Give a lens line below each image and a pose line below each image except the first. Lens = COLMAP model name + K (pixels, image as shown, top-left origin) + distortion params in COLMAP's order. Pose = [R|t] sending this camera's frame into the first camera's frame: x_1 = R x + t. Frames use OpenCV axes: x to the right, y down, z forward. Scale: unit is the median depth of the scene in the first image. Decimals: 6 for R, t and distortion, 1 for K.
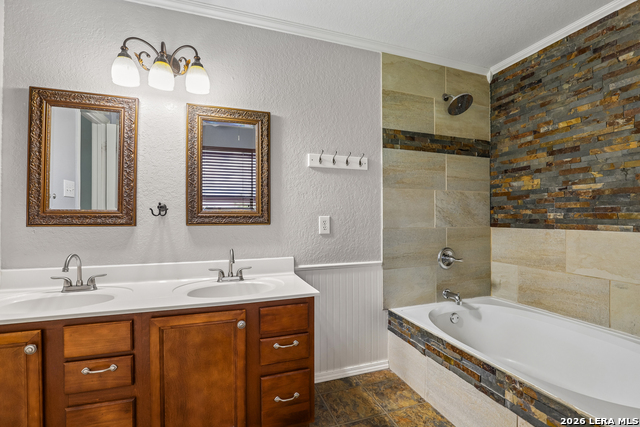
lens RADIAL K [[293.9, 0, 319.9], [0, 293.9, 214.5], [0, 0, 1]] dist [-0.030132, 0.004497]
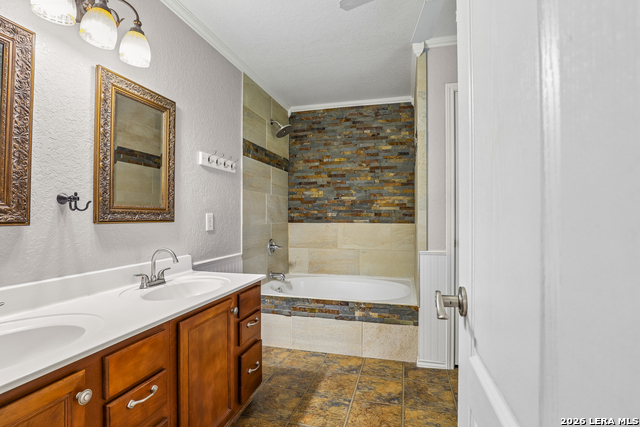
lens RADIAL K [[315.1, 0, 319.3], [0, 315.1, 214.0], [0, 0, 1]] dist [-0.011973, 0.001489]
pose [[0.570152, 0.008454, 0.821496, -0.711953], [-0.007976, 0.999957, -0.004755, 0.009949], [-0.821501, -0.003842, 0.570195, 0.044037]]
